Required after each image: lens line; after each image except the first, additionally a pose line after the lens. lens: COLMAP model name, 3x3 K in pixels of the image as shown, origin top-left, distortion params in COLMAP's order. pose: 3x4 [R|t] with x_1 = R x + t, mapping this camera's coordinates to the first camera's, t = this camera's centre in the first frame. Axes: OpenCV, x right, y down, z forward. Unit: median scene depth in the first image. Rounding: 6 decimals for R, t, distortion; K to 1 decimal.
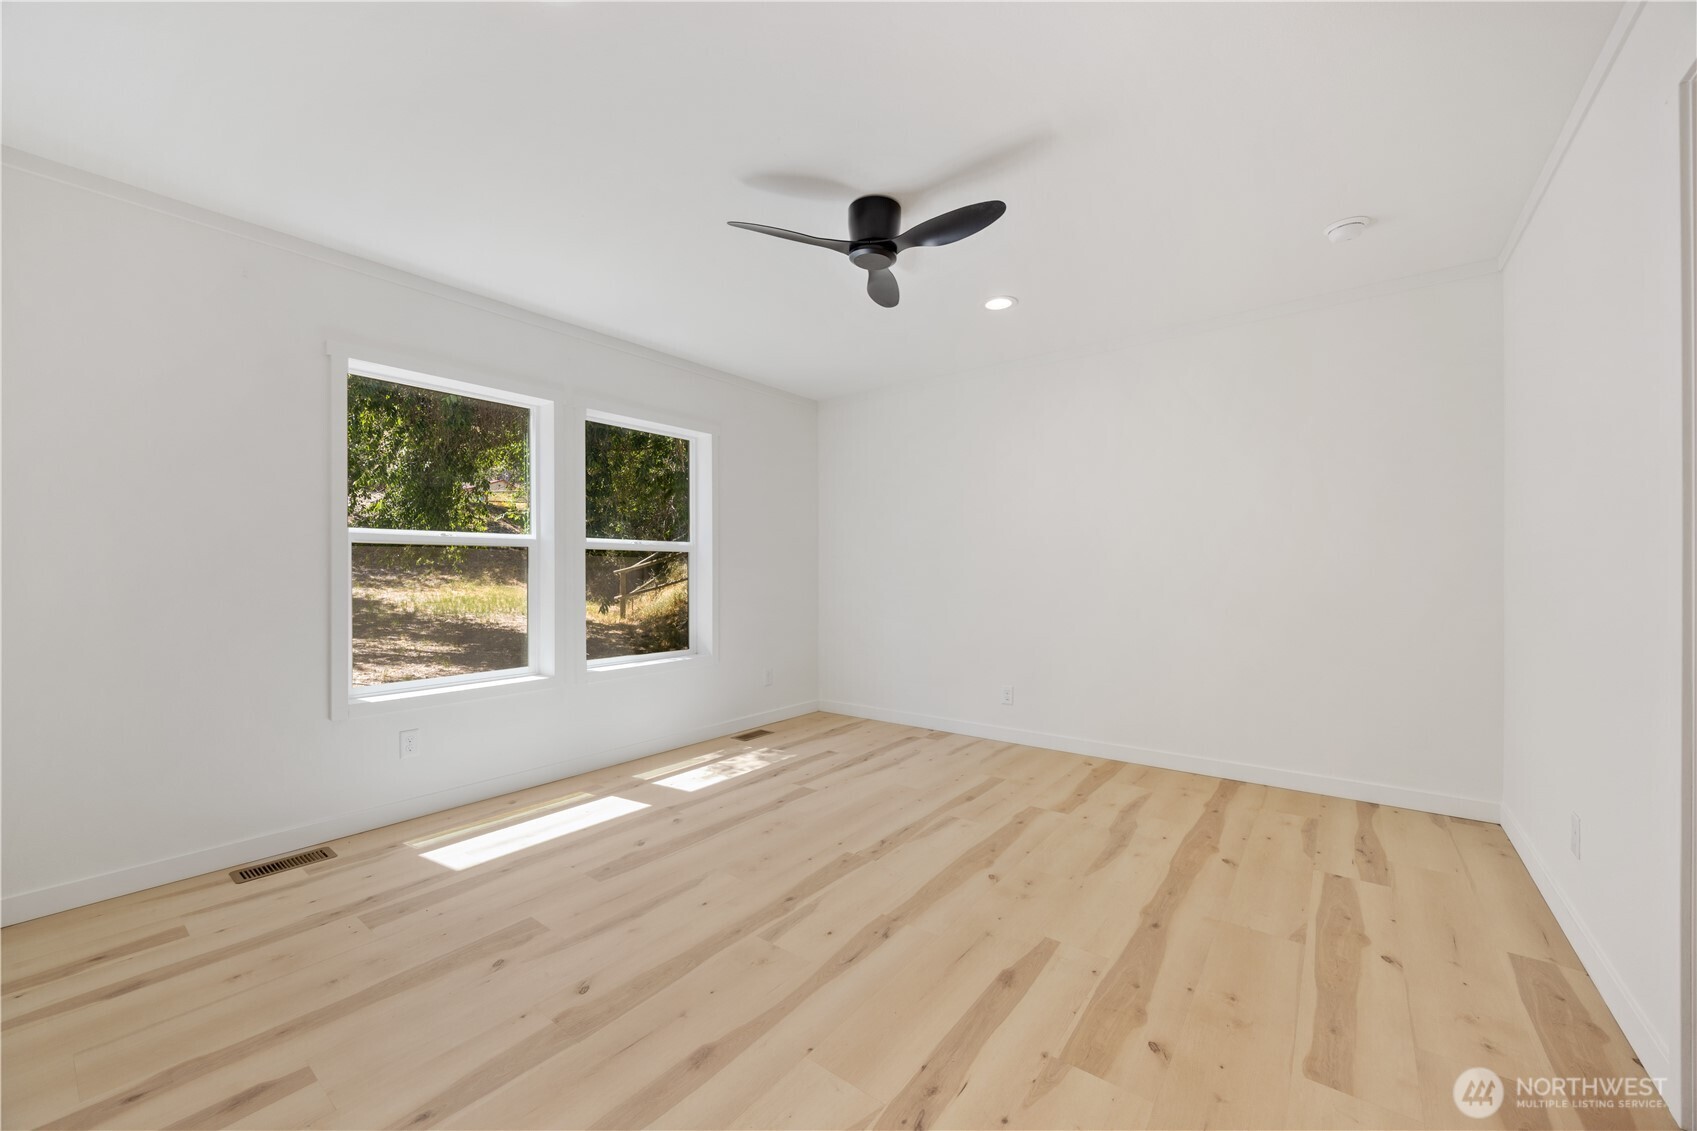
lens RADIAL K [[644.8, 0, 835.4], [0, 644.8, 569.5], [0, 0, 1]] dist [-0.002505, -0.000342]
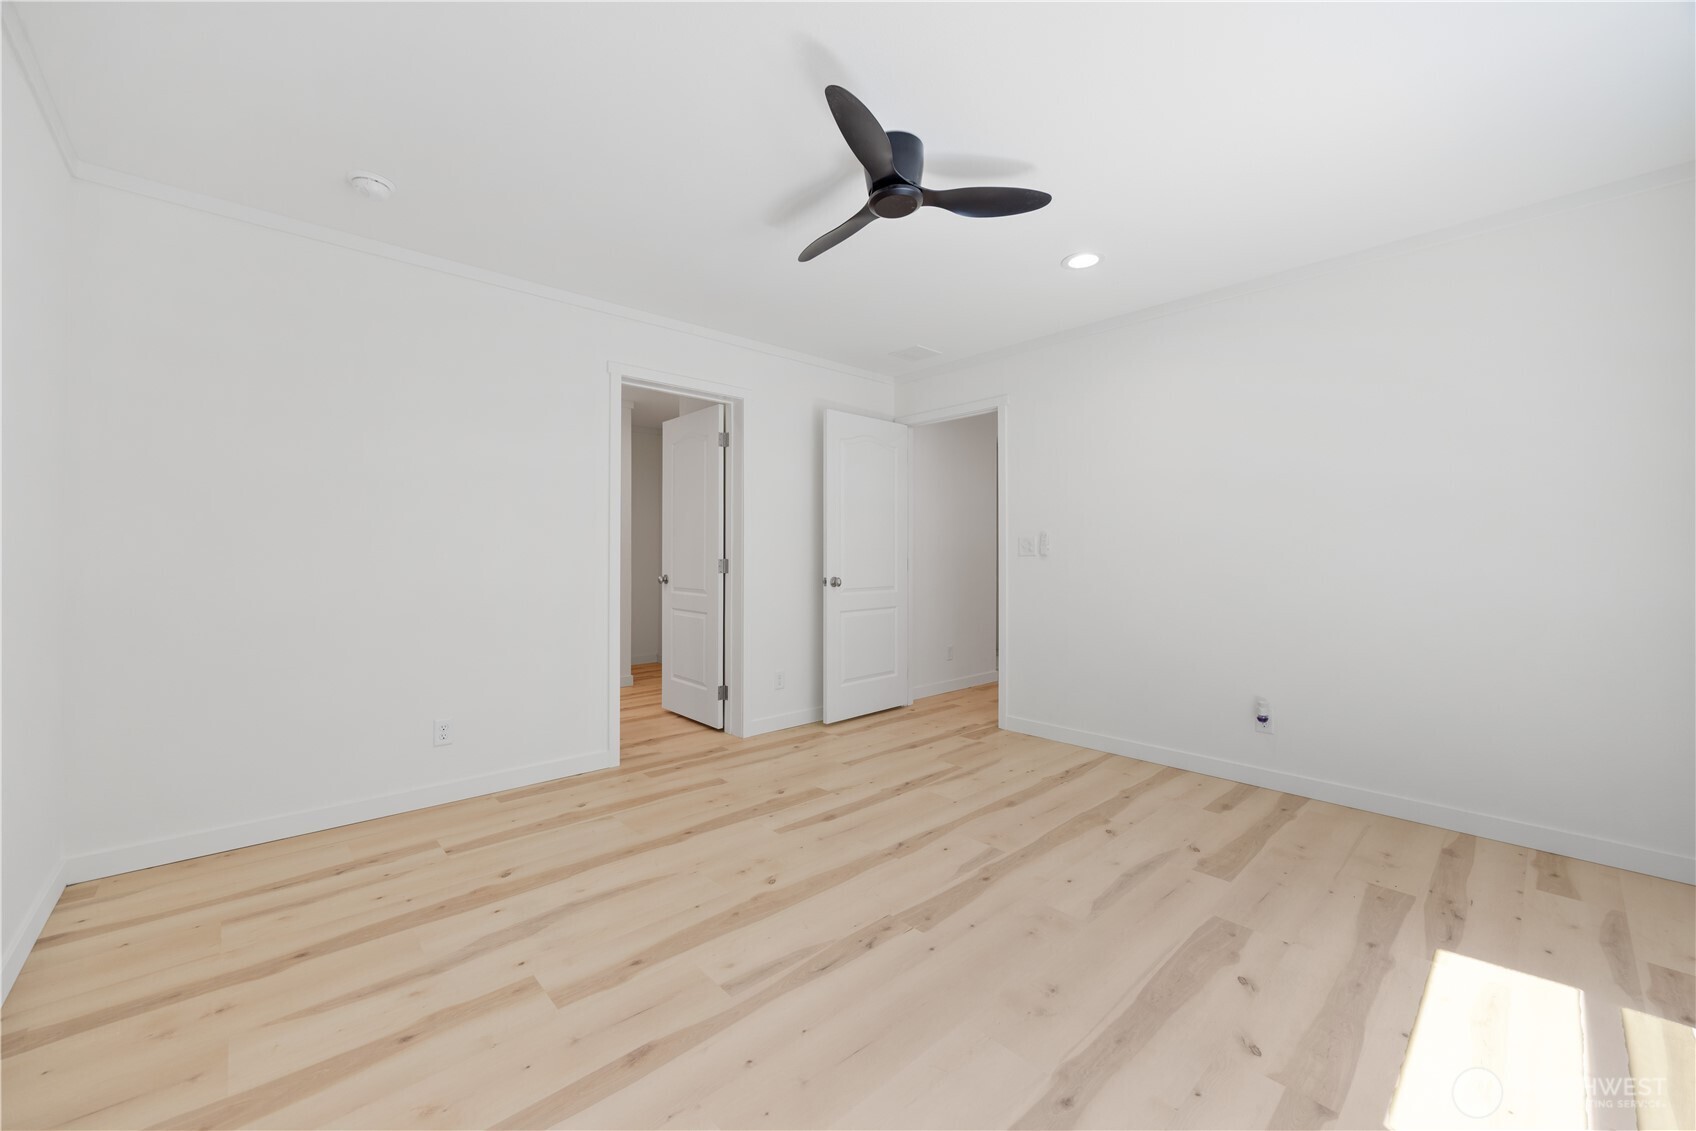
lens RADIAL K [[644.5, 0, 834.9], [0, 644.5, 569.5], [0, 0, 1]] dist [-0.002505, -0.000342]
pose [[-0.985350, -0.004383, 0.170486, -0.007228], [-0.000572, 0.999749, 0.022394, -0.000883], [-0.170542, 0.021968, -0.985106, 2.005899]]
